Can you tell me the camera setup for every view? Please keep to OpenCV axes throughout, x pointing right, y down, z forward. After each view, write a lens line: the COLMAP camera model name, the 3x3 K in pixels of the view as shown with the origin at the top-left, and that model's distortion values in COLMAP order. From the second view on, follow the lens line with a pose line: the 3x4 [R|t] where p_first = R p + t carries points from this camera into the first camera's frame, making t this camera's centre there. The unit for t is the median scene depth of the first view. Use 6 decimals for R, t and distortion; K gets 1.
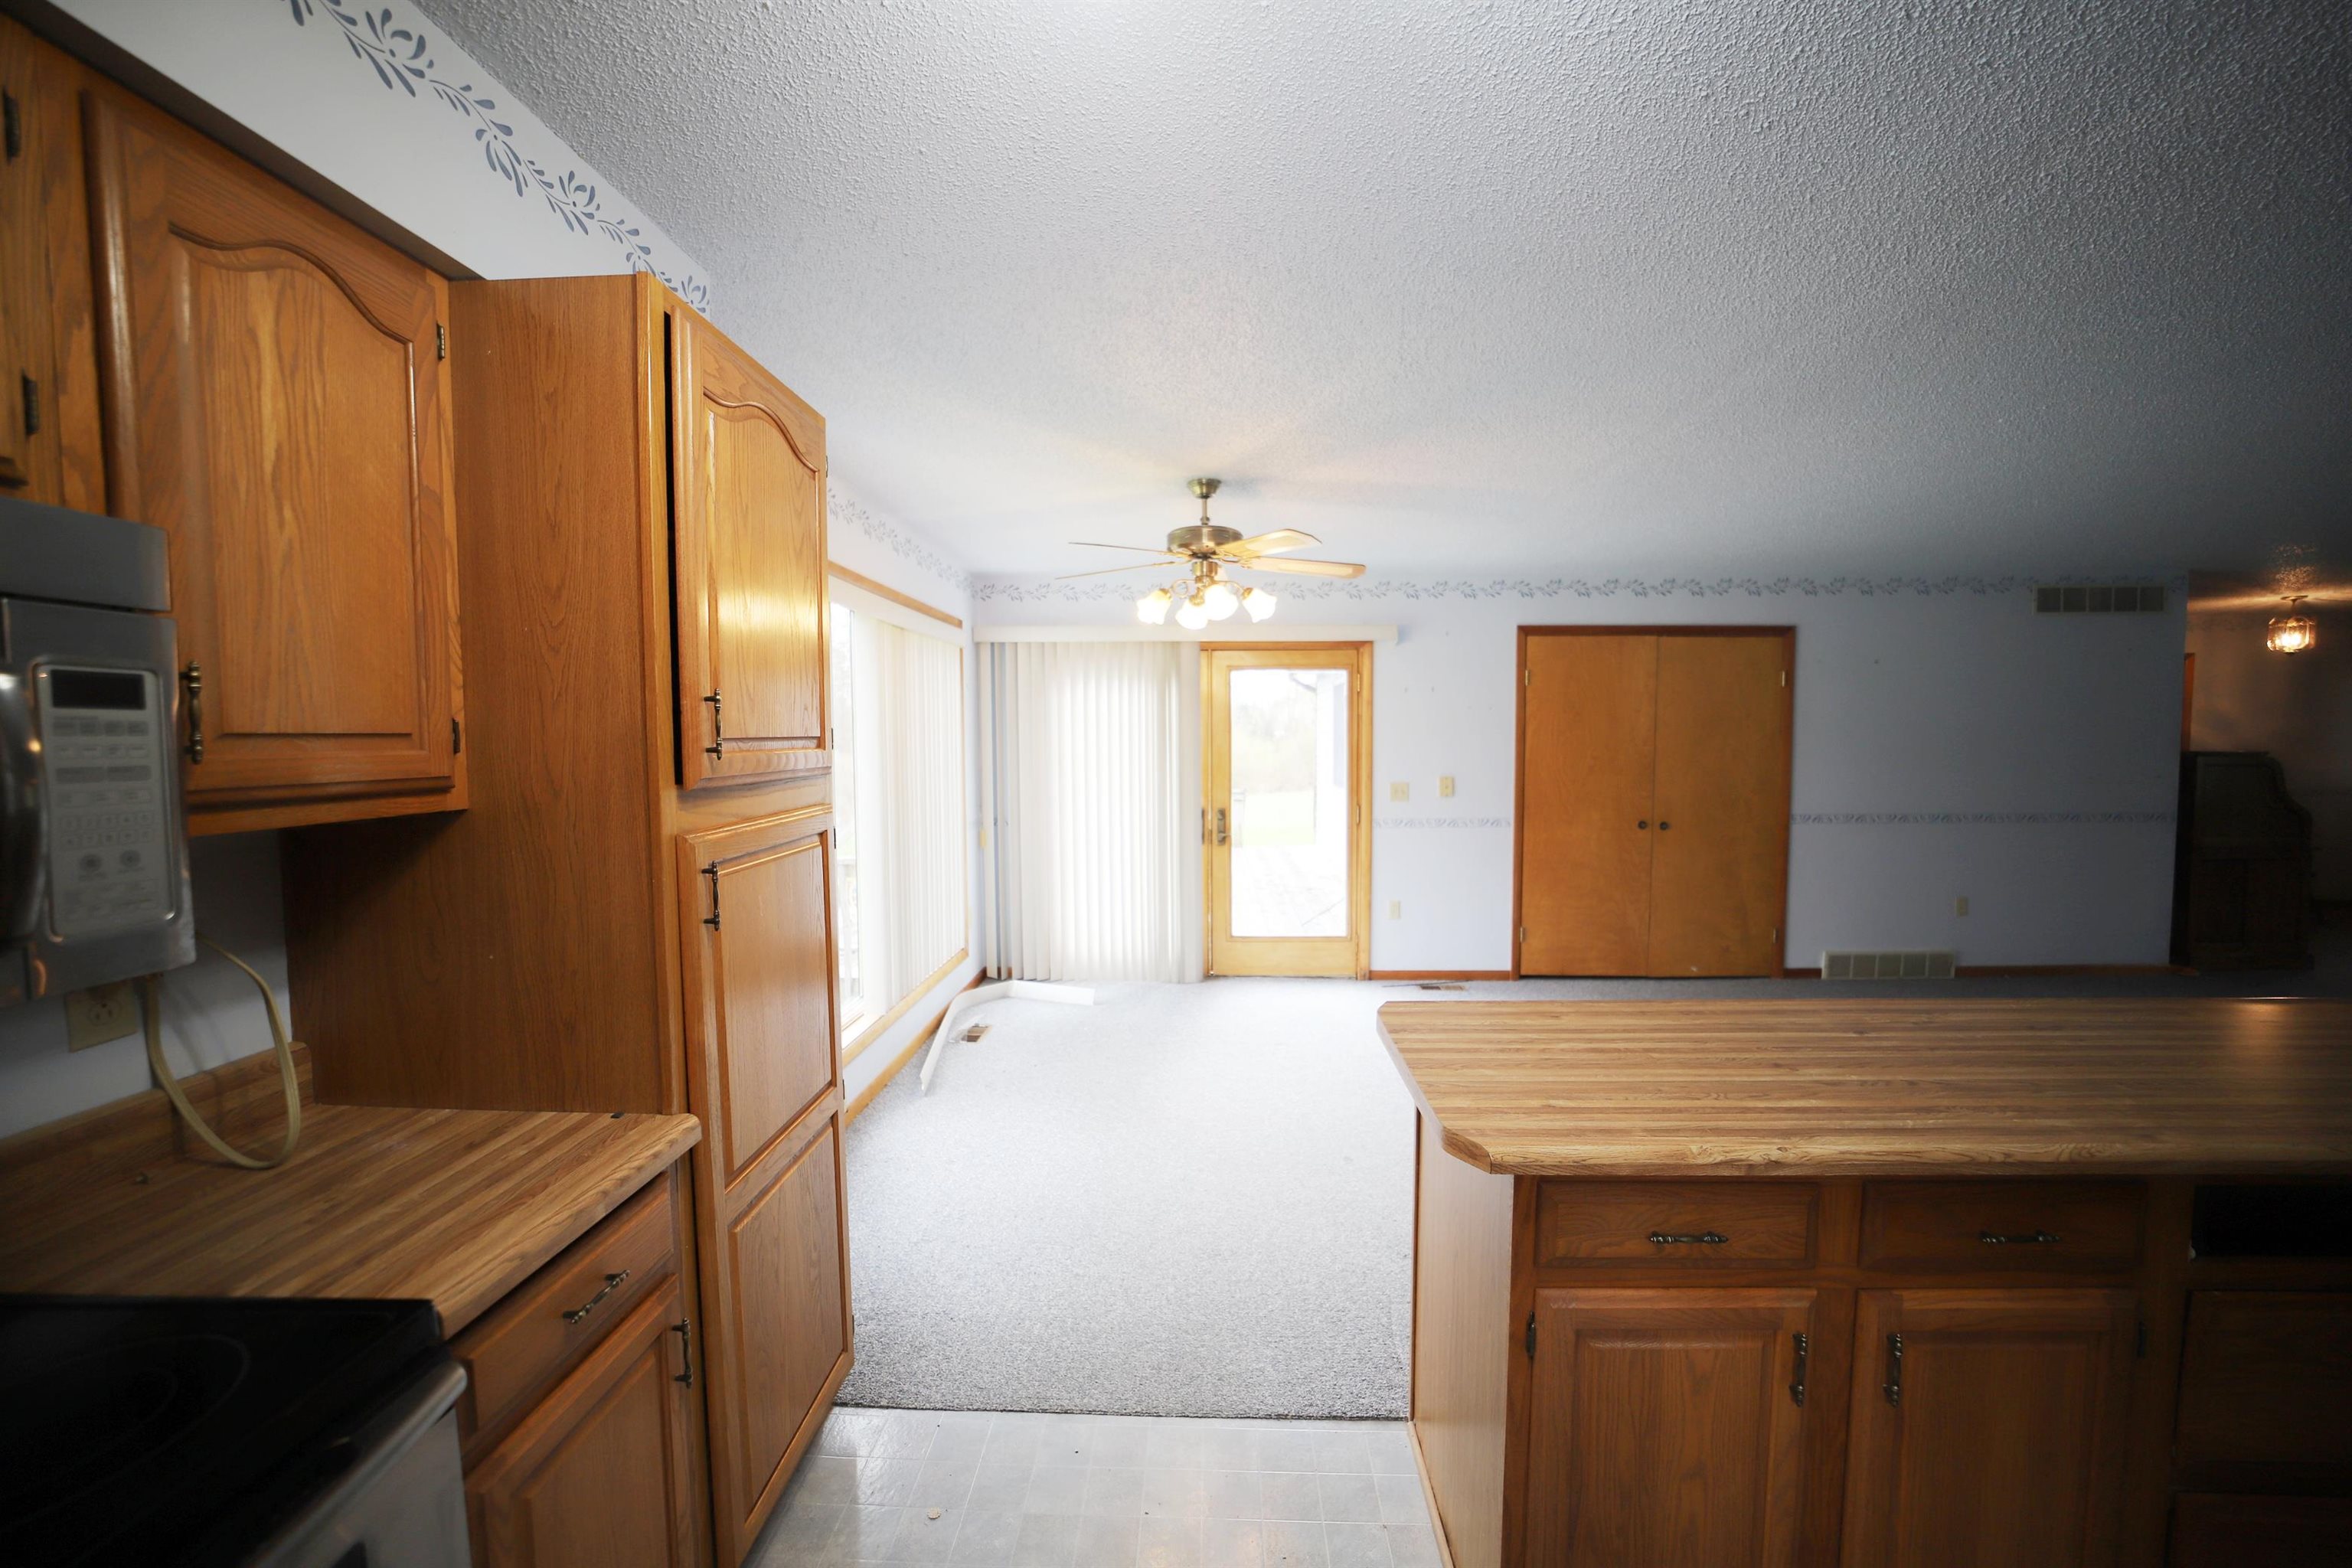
lens RADIAL K [[943.0, 0, 1176.0], [0, 943.0, 784.0], [0, 0, 1]] dist [-0.000728, -0.000034]
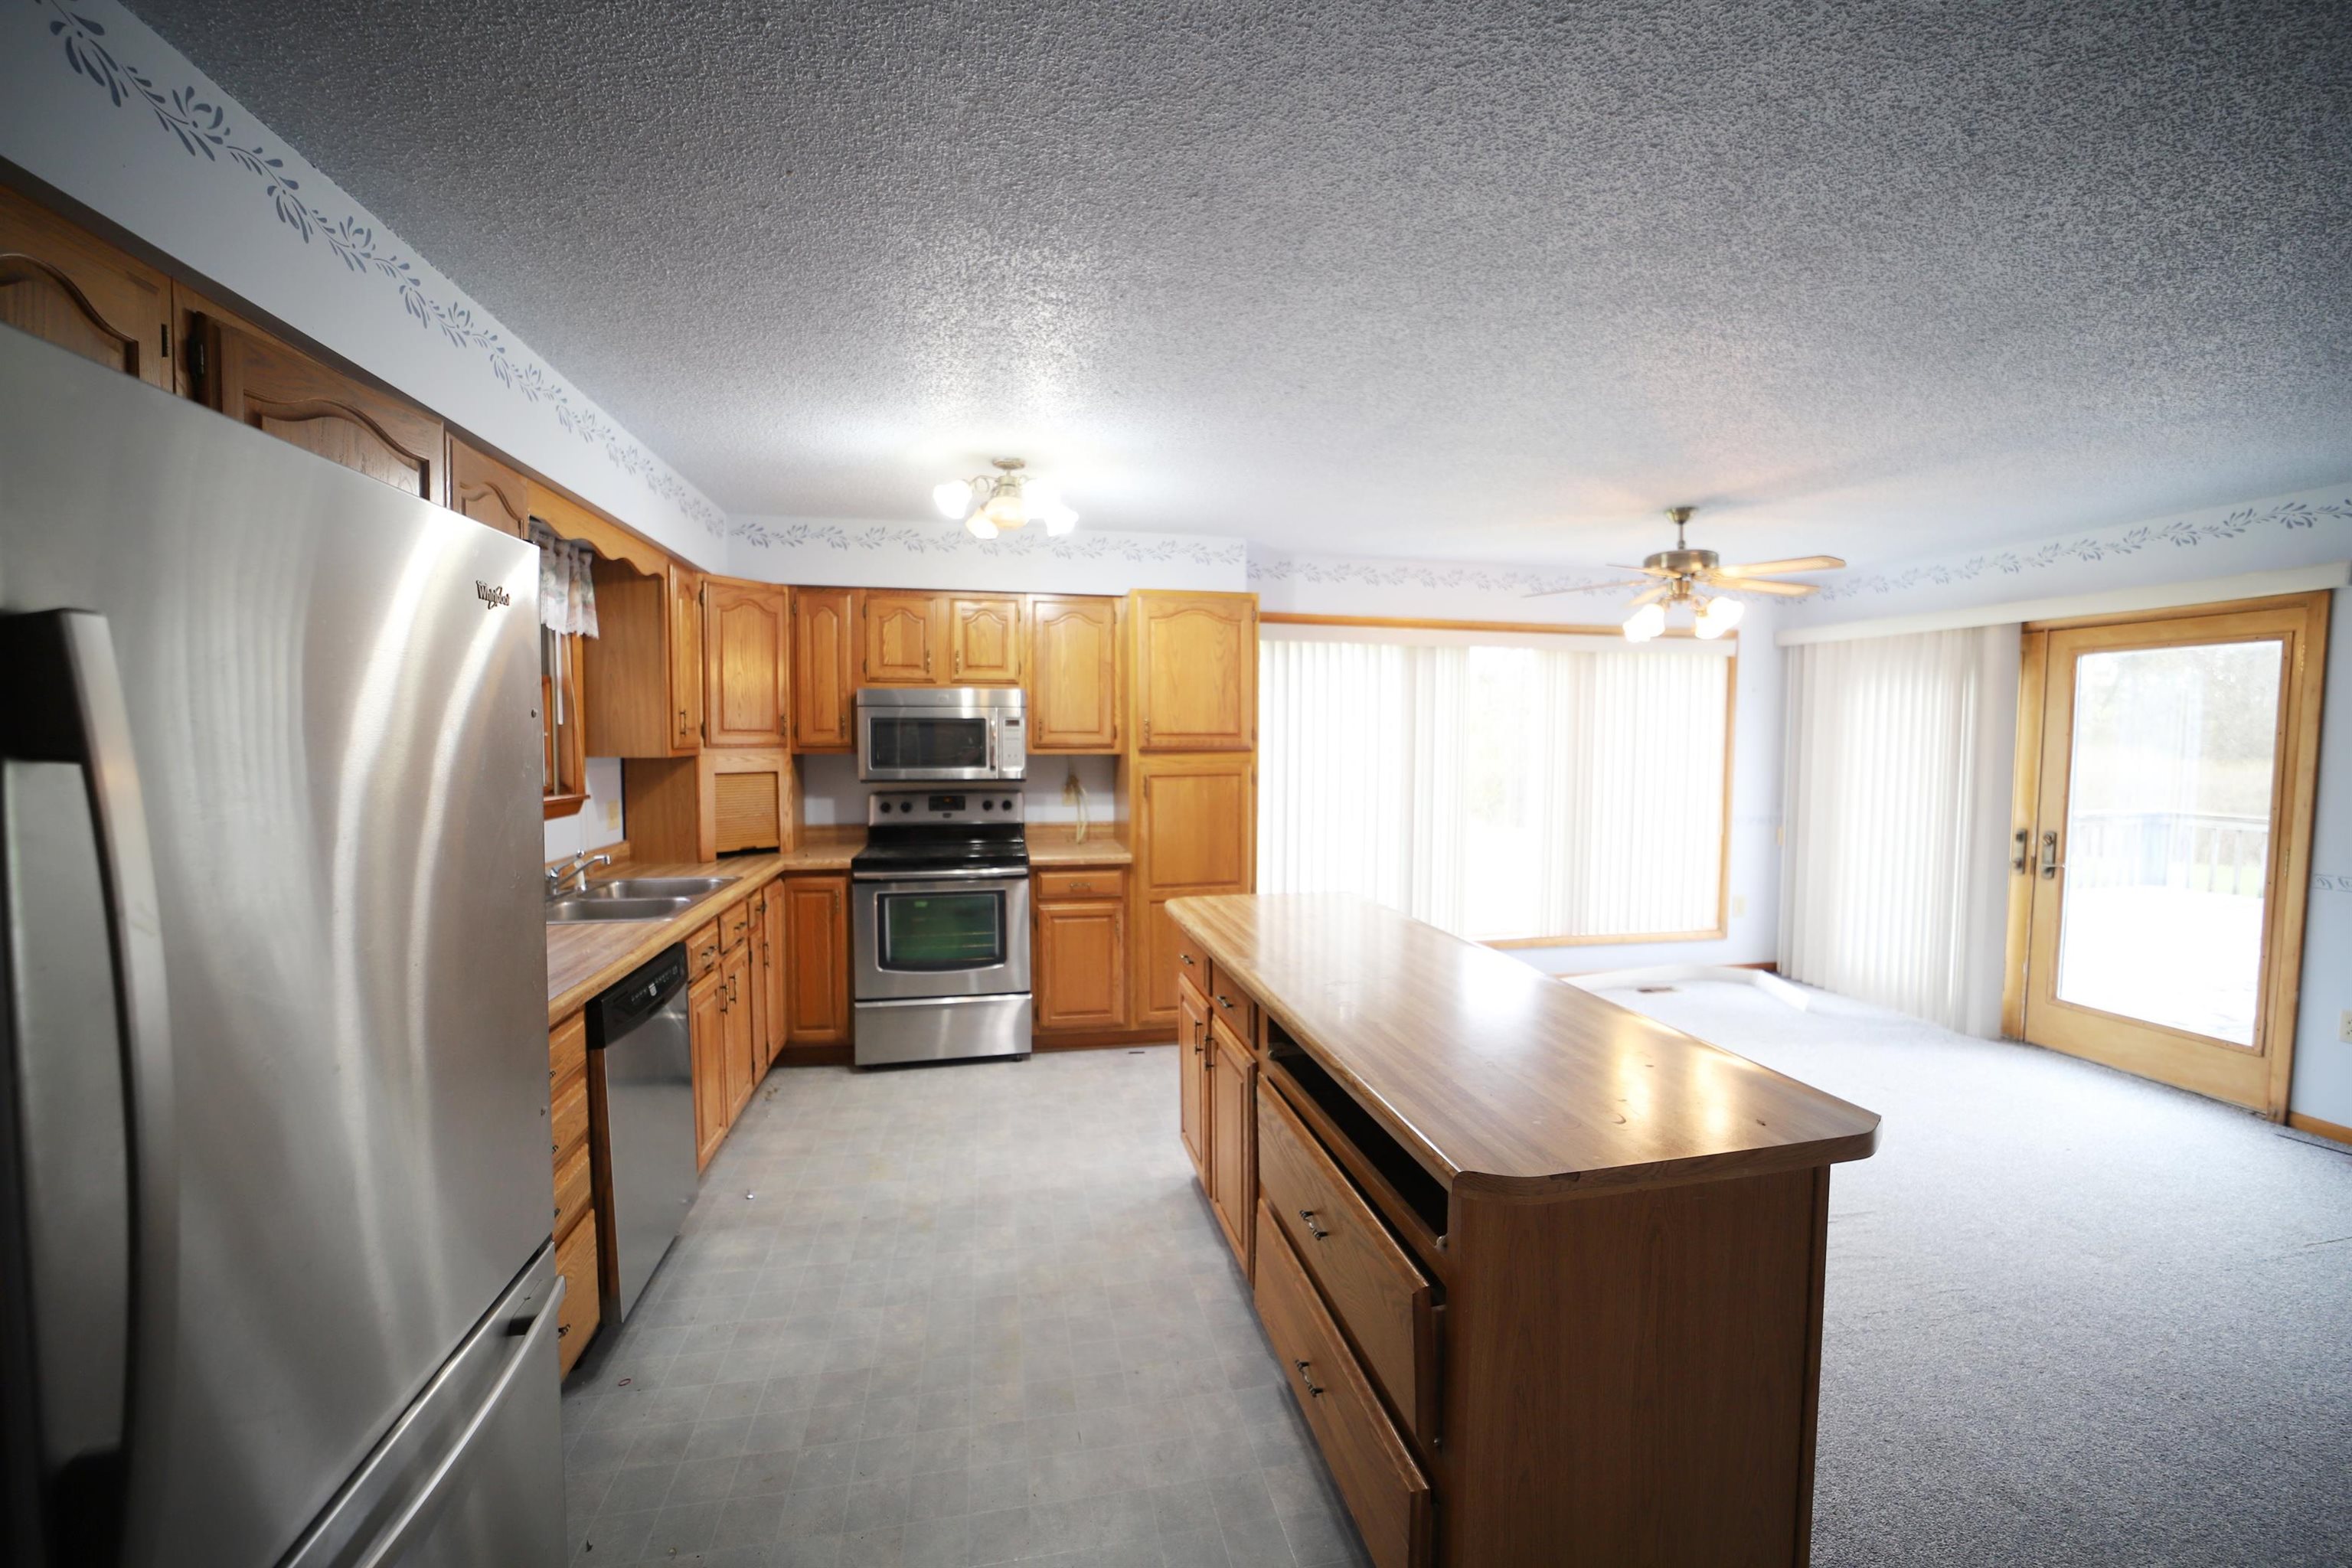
lens RADIAL K [[943.0, 0, 1176.0], [0, 943.0, 784.0], [0, 0, 1]] dist [-0.000728, -0.000034]
pose [[0.231337, 0.058420, -0.971118, 0.645713], [-0.057013, 0.997294, 0.046413, -0.008577], [0.971202, 0.044630, 0.234042, 0.109859]]
